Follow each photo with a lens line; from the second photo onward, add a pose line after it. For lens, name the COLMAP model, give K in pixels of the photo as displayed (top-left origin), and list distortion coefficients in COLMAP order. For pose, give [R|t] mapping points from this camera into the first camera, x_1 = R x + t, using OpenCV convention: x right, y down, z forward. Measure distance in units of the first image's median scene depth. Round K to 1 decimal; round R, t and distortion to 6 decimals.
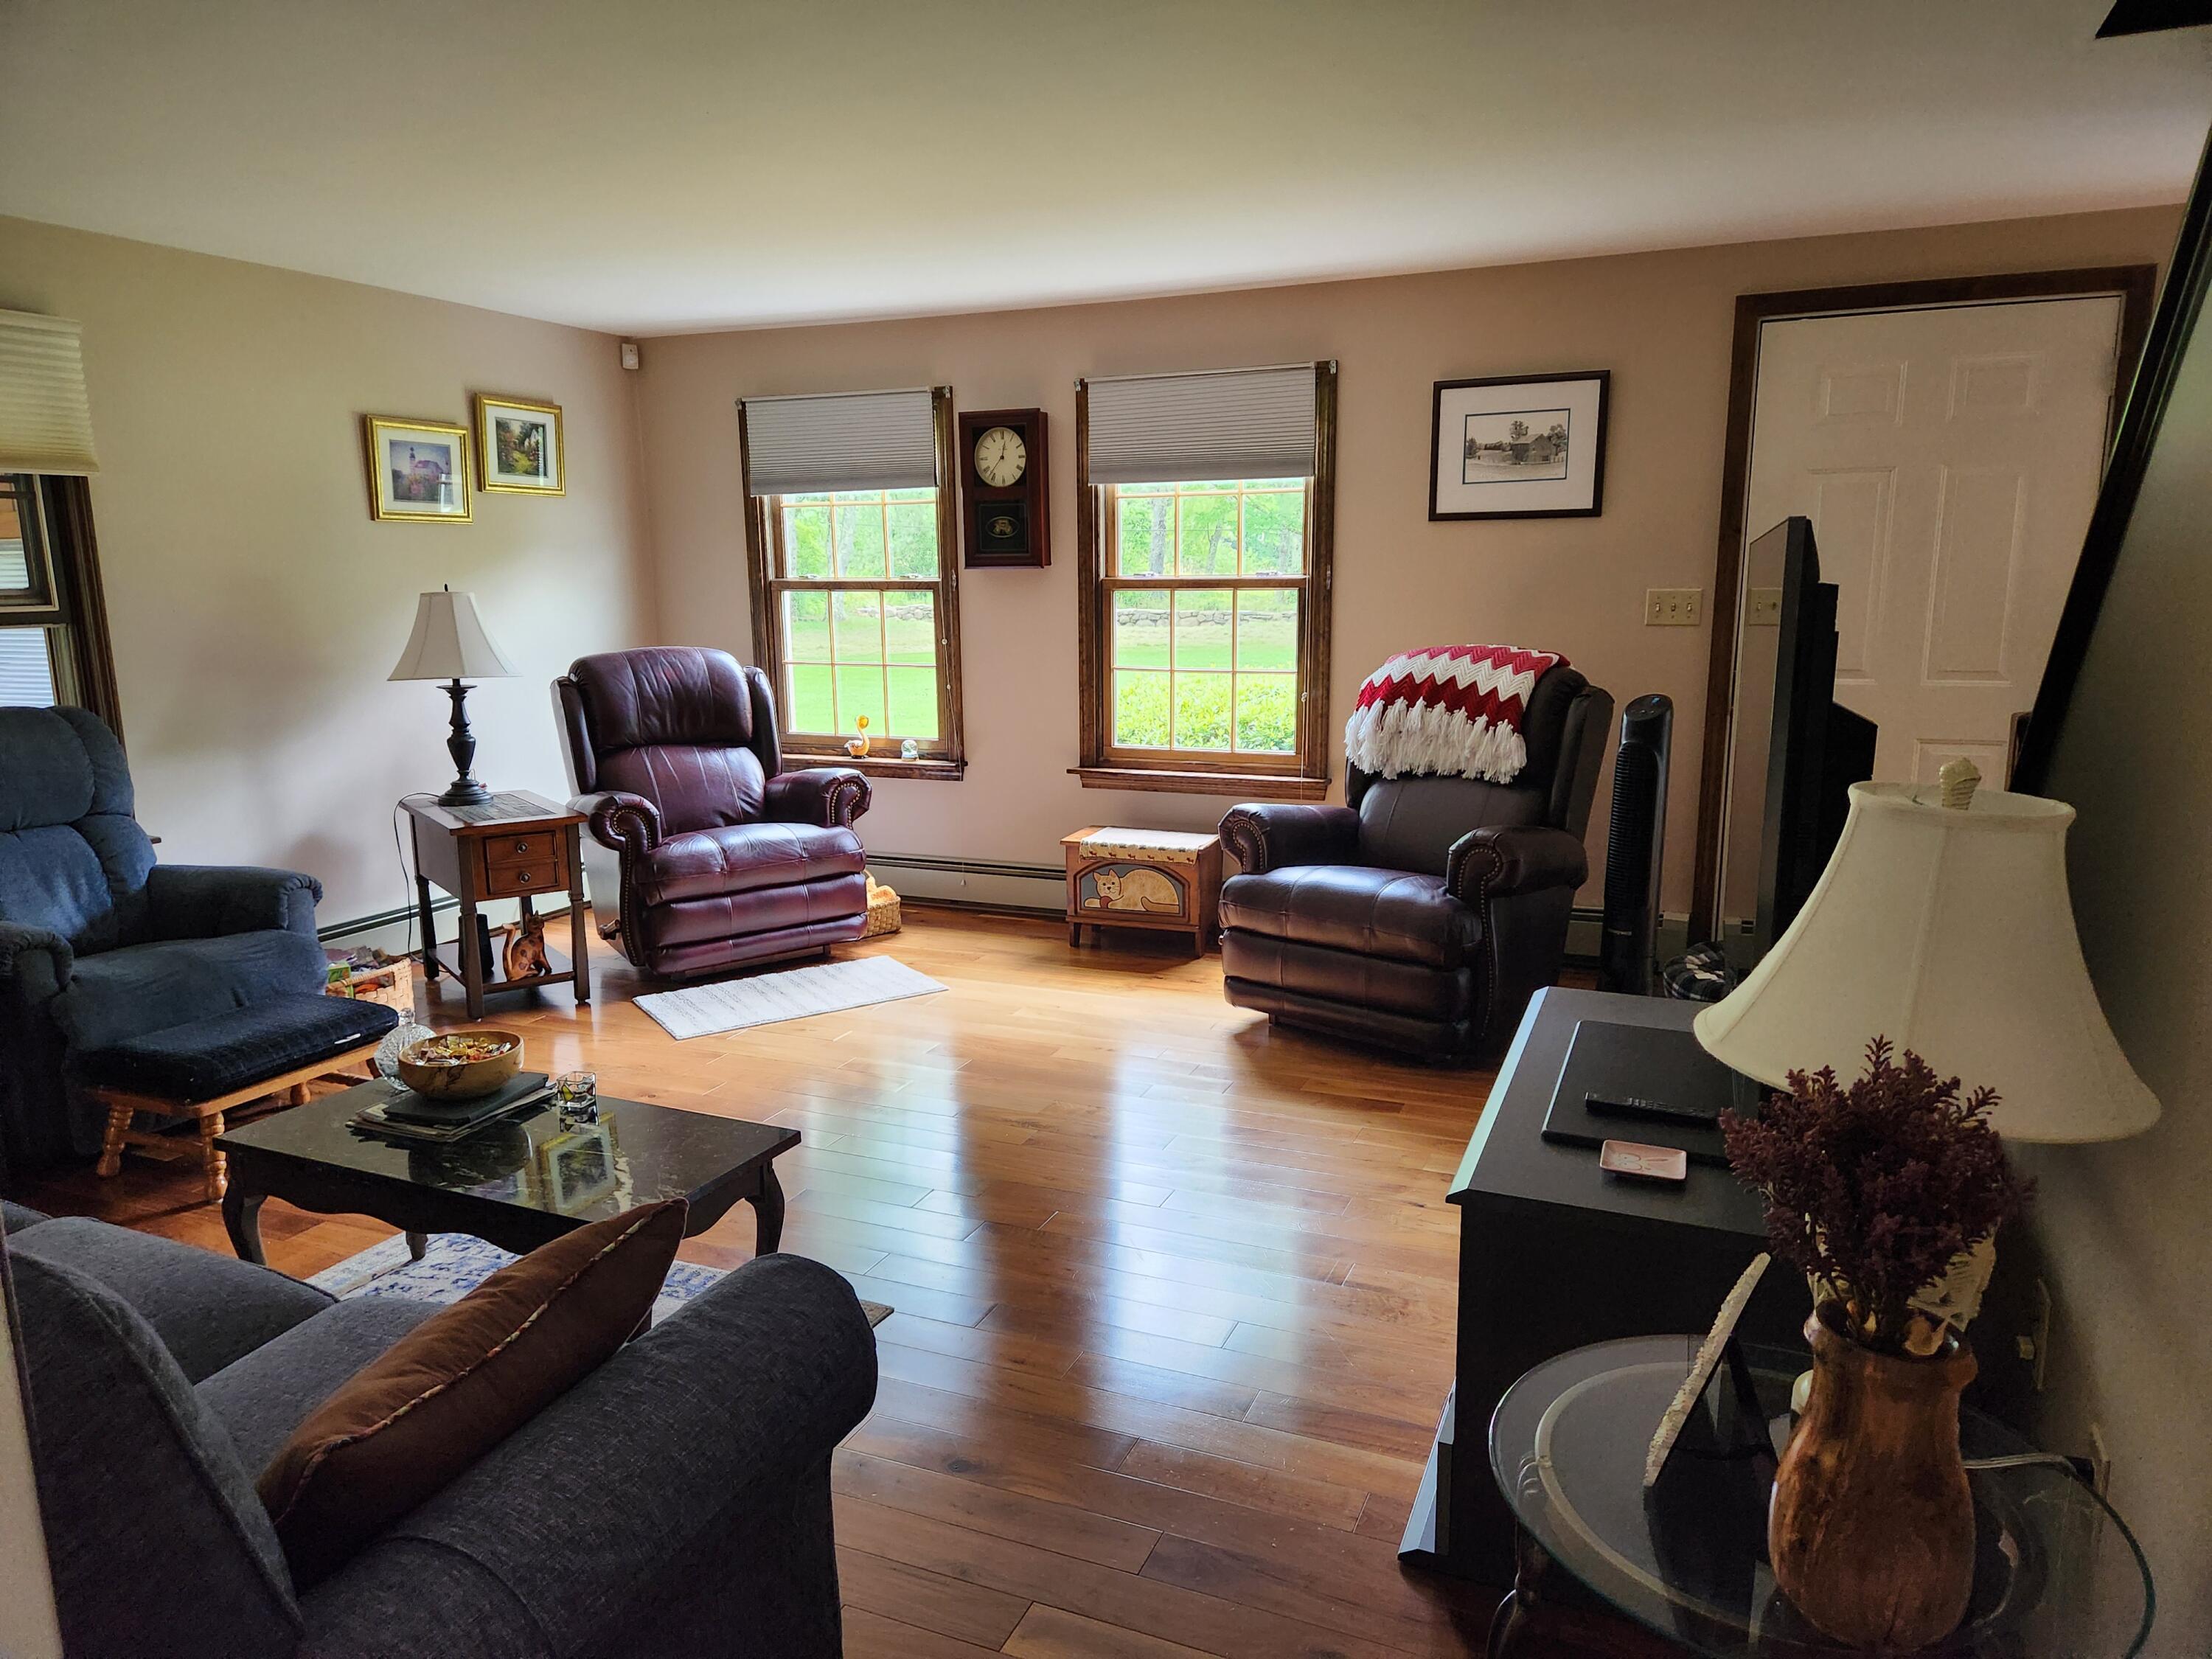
lens RADIAL K [[1464.1, 0, 1101.7], [0, 1464.1, 831.1], [0, 0, 1]] dist [0.023187, -0.018617]
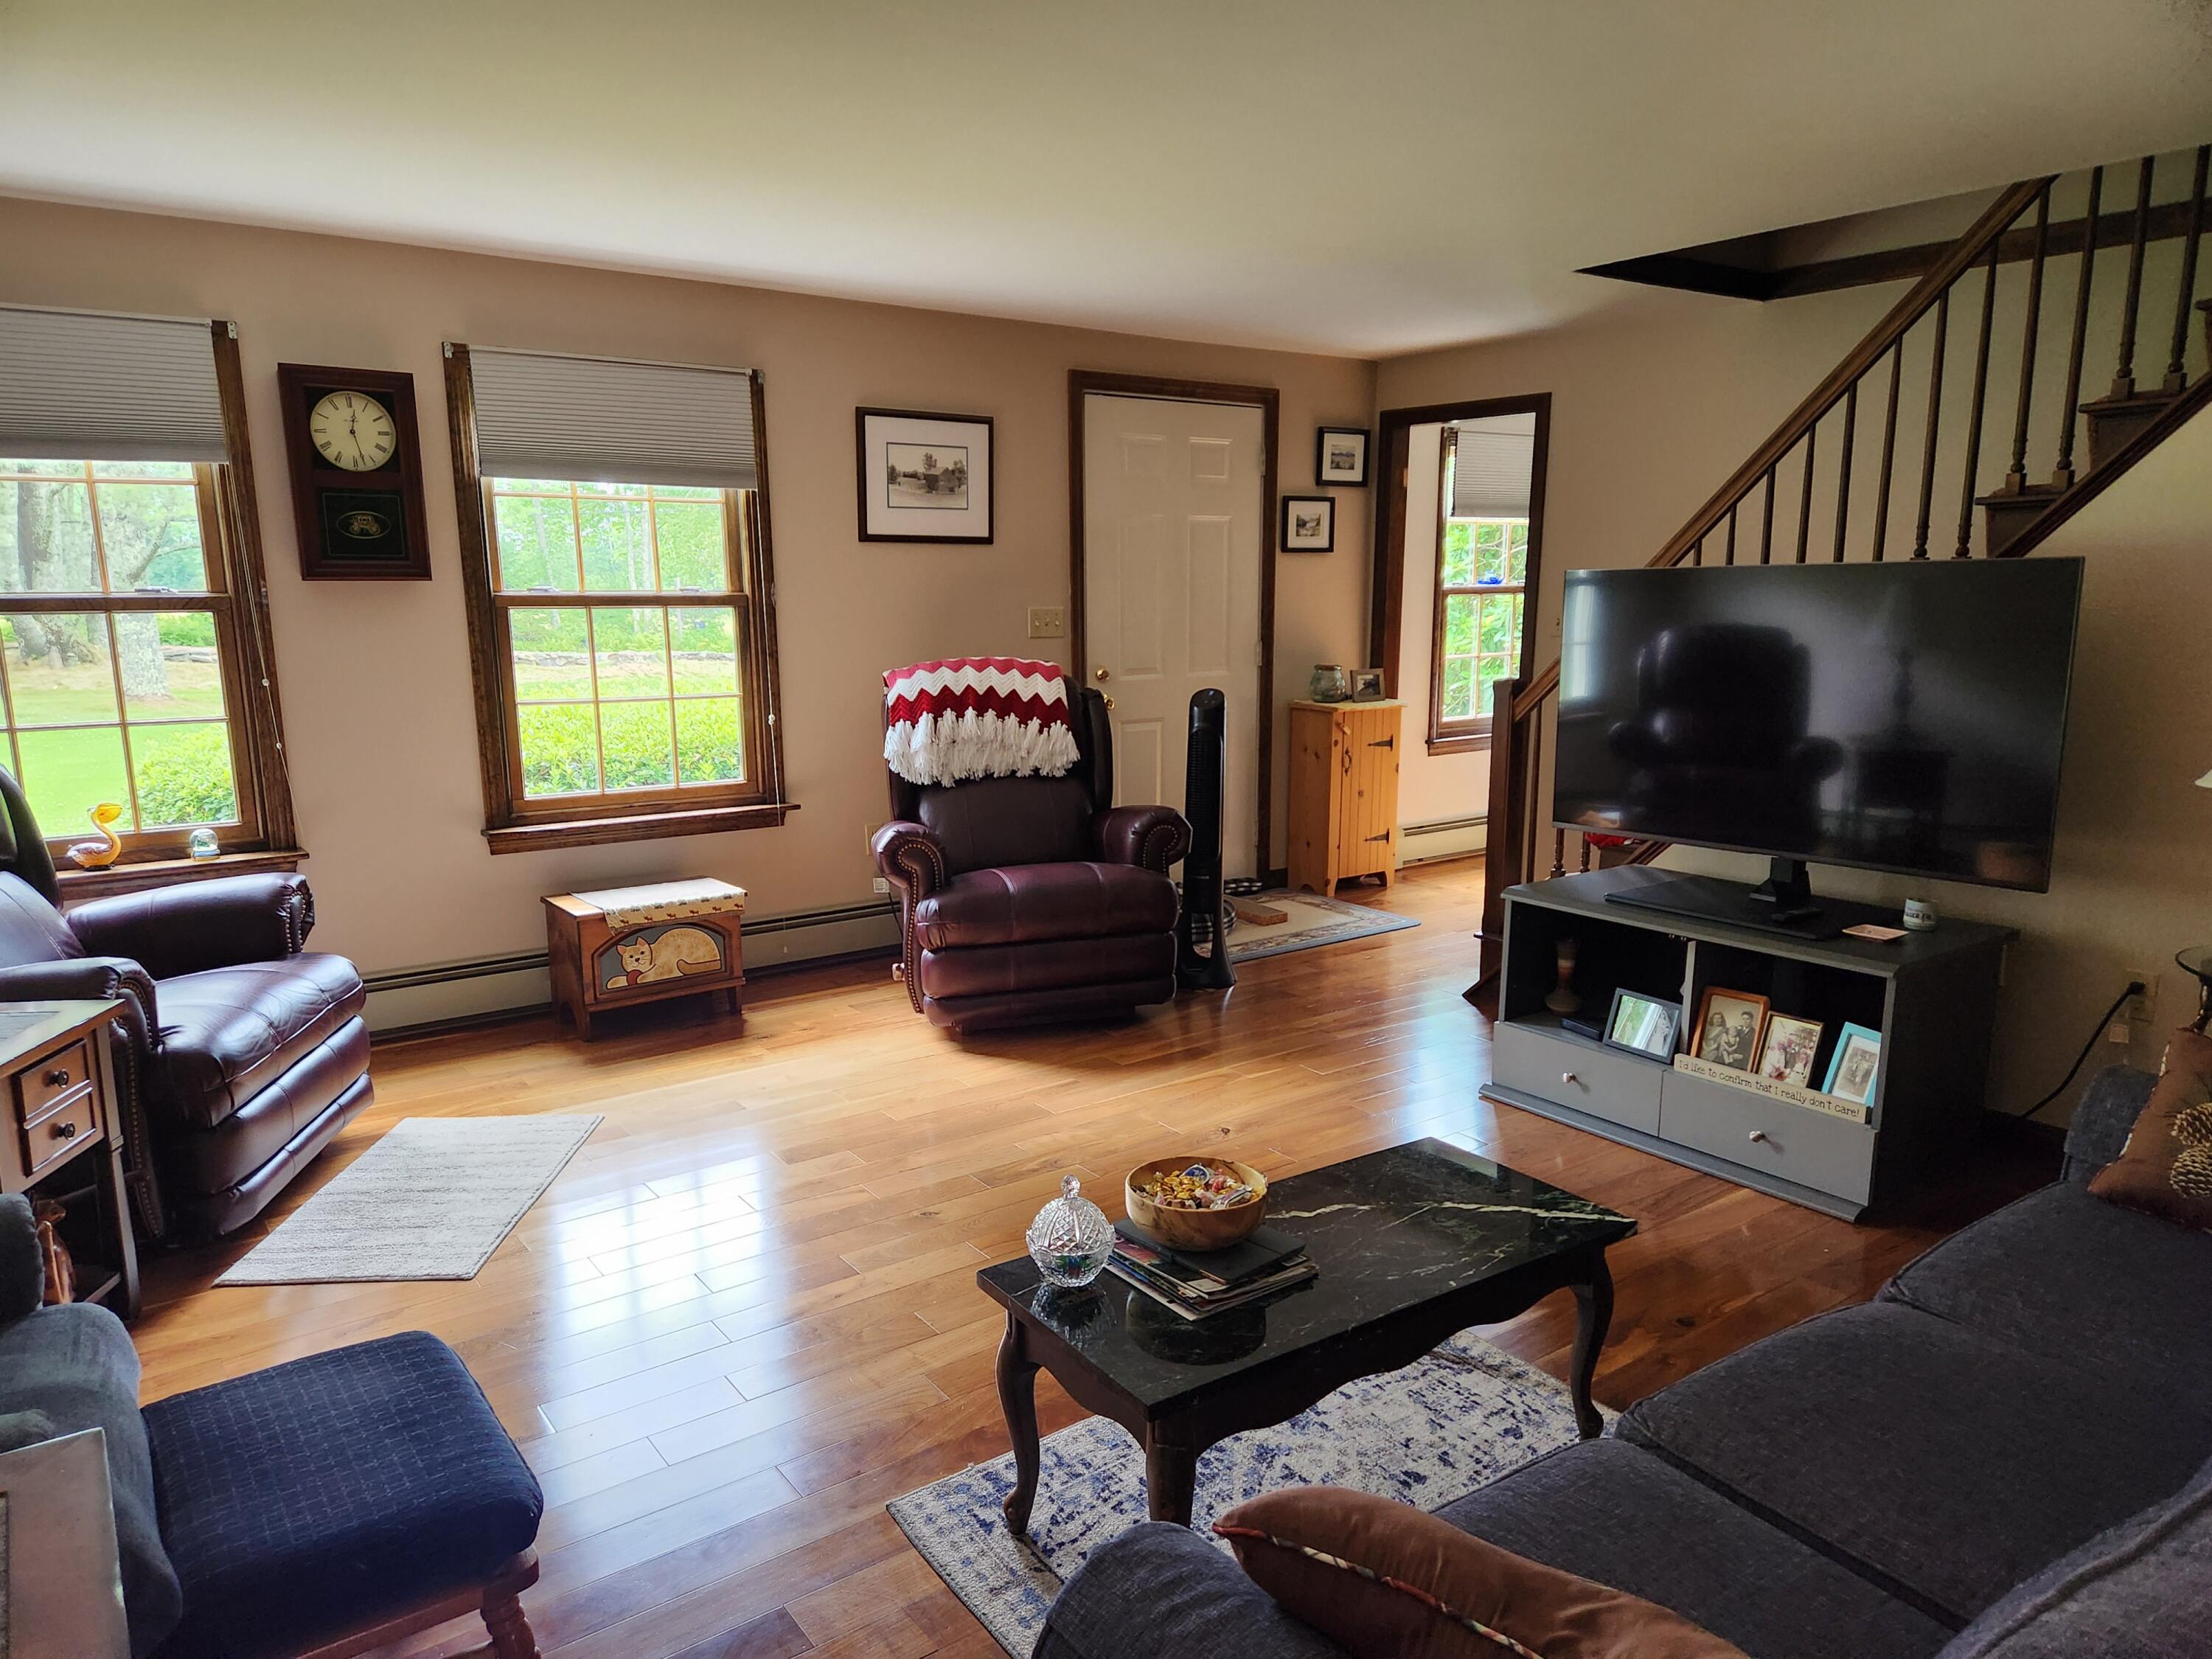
lens RADIAL K [[1464.1, 0, 1118.2], [0, 1464.1, 837.5], [0, 0, 1]] dist [0.023187, -0.018617]
pose [[0.504743, -0.134608, 0.852711, -0.614472], [0.146504, 0.986797, 0.069055, -0.052409], [-0.850747, 0.090071, 0.517799, 0.343413]]
